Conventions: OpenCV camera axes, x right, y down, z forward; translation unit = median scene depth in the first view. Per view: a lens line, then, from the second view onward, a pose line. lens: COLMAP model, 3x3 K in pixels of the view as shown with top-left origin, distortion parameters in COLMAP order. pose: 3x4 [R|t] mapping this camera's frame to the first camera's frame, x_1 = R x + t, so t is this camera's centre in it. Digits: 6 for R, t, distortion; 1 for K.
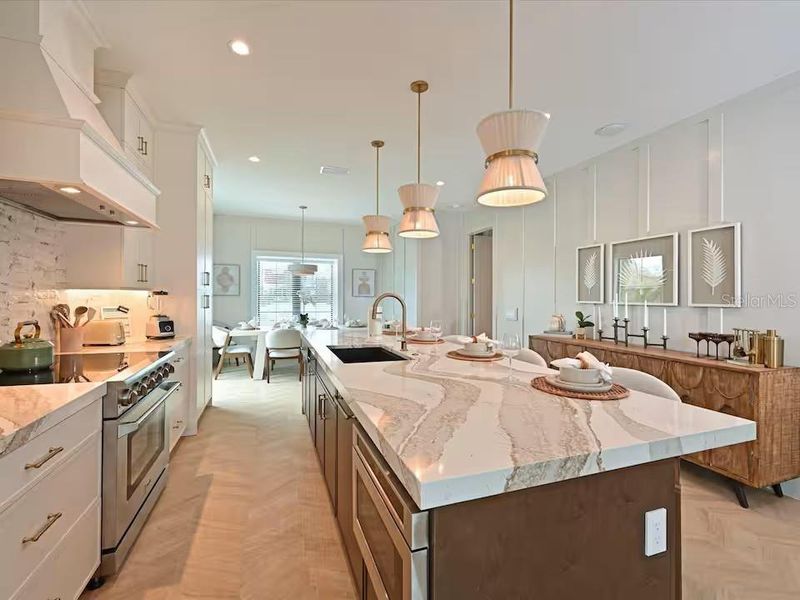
lens RADIAL K [[350.5, 0, 408.8], [0, 350.5, 298.7], [0, 0, 1]] dist [-0.000086, -0.000164]
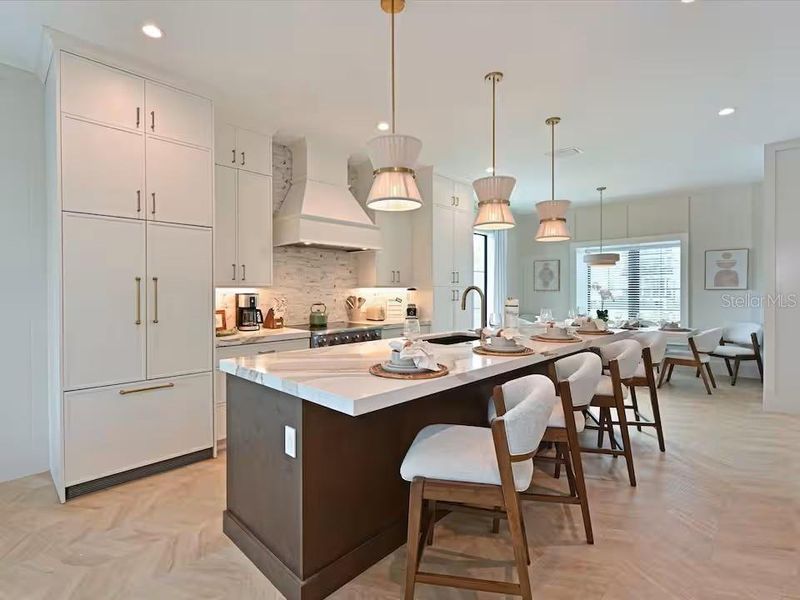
lens RADIAL K [[402.8, 0, 396.5], [0, 402.8, 301.2], [0, 0, 1]] dist [0.002671, 0.000723]
pose [[0.424717, 0.012001, -0.905247, 0.814200], [0.002353, 0.999894, 0.014360, 0.009594], [0.905323, -0.008229, 0.424644, 0.221530]]
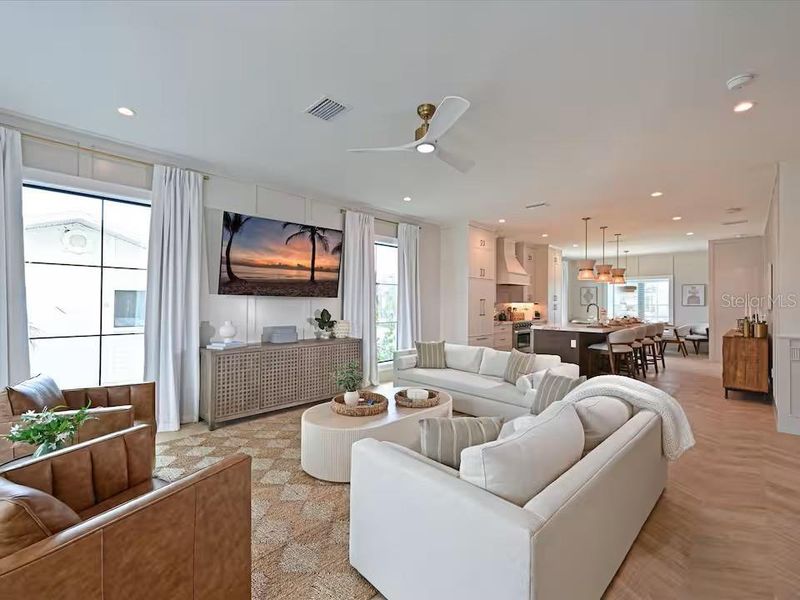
lens RADIAL K [[357.7, 0, 401.7], [0, 357.7, 304.9], [0, 0, 1]] dist [-0.000951, 0.000234]
pose [[0.411478, -0.003788, -0.911412, 1.627100], [-0.008831, 0.999928, -0.008143, 0.027826], [0.911377, 0.011400, 0.411415, -1.323453]]
